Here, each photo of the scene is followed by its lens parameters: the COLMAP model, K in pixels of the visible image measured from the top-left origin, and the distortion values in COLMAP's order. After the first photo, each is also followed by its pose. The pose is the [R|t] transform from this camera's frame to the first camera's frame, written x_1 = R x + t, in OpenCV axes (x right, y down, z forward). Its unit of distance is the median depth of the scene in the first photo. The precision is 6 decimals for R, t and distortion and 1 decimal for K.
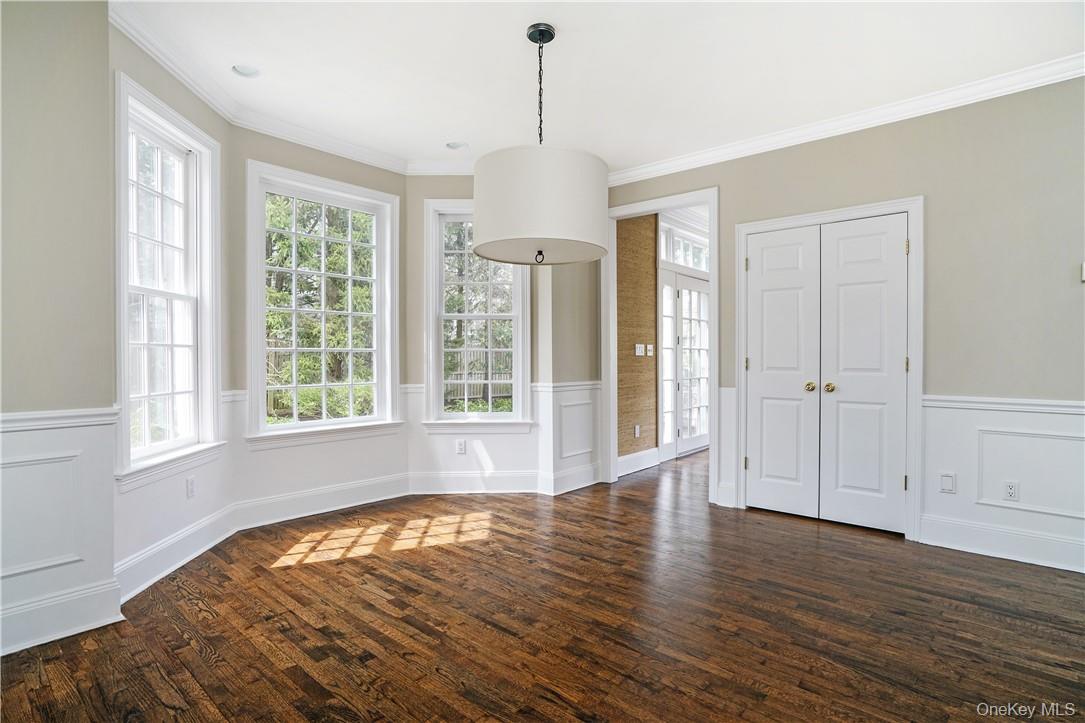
lens RADIAL K [[536.0, 0, 551.6], [0, 536.0, 365.2], [0, 0, 1]] dist [-0.020547, 0.004068]
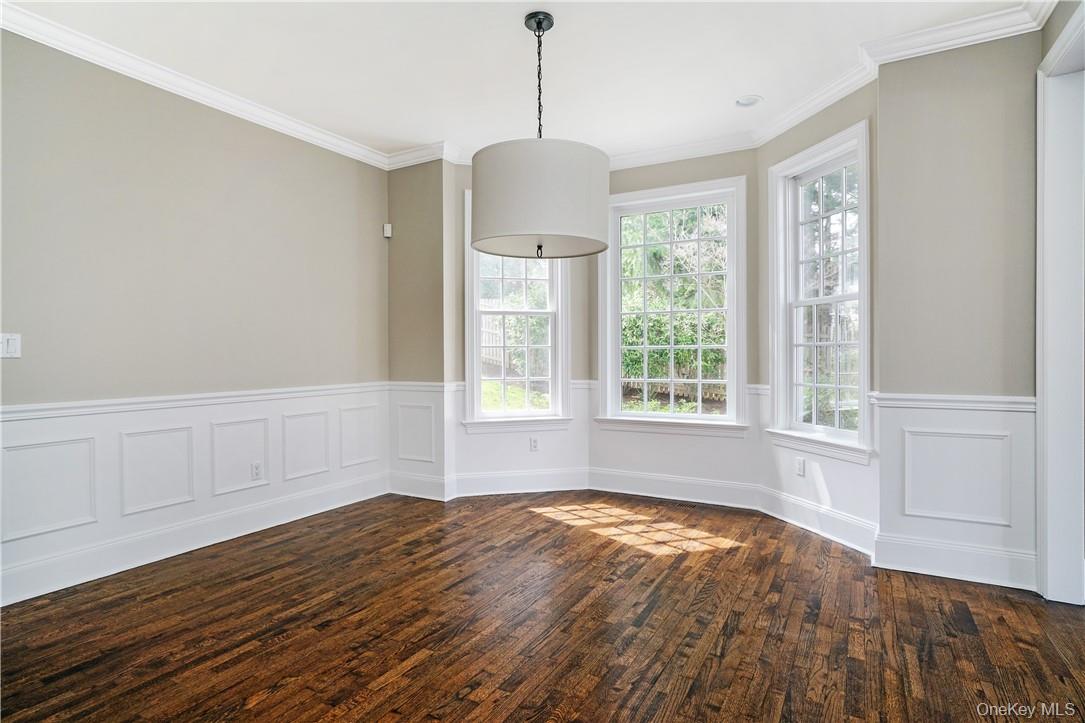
lens RADIAL K [[590.2, 0, 546.7], [0, 590.2, 354.6], [0, 0, 1]] dist [-0.026429, 0.005868]
pose [[0.194475, -0.009493, -0.980861, 0.842871], [-0.006705, 0.999917, -0.011007, 0.000280], [0.980885, 0.008718, 0.194395, 0.649714]]
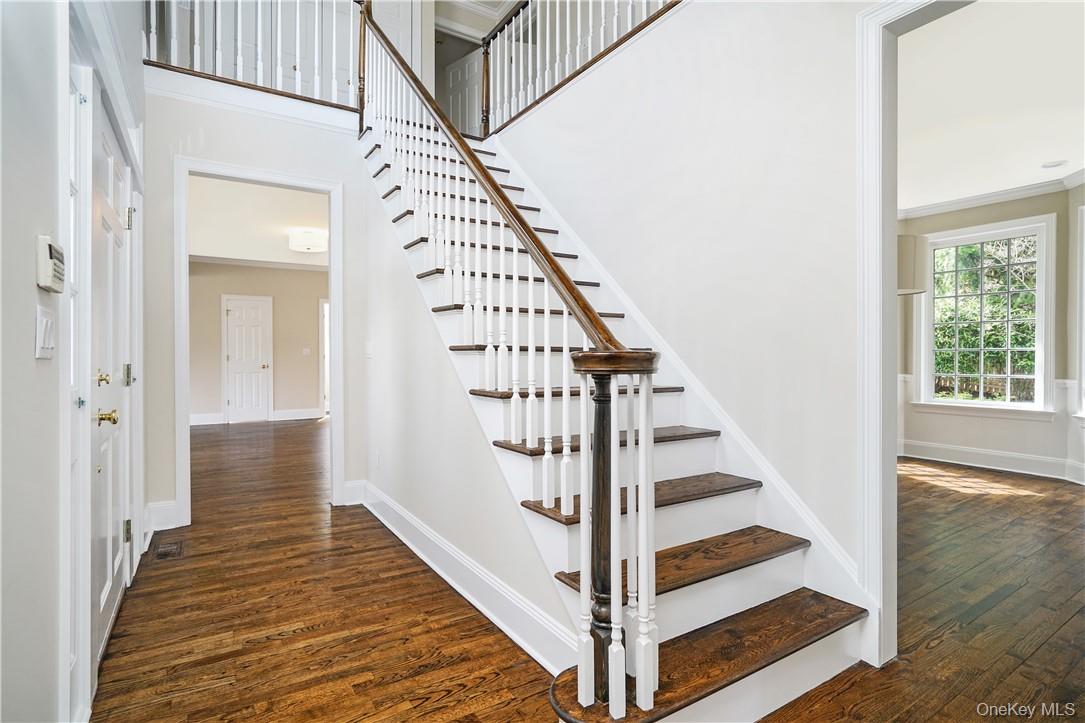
lens RADIAL K [[536.0, 0, 546.9], [0, 536.0, 365.6], [0, 0, 1]] dist [-0.020547, 0.004068]
pose [[-0.296572, 0.011695, -0.954939, 1.516213], [-0.007790, 0.999862, 0.014664, 0.001301], [0.954979, 0.011787, -0.296440, 0.405966]]
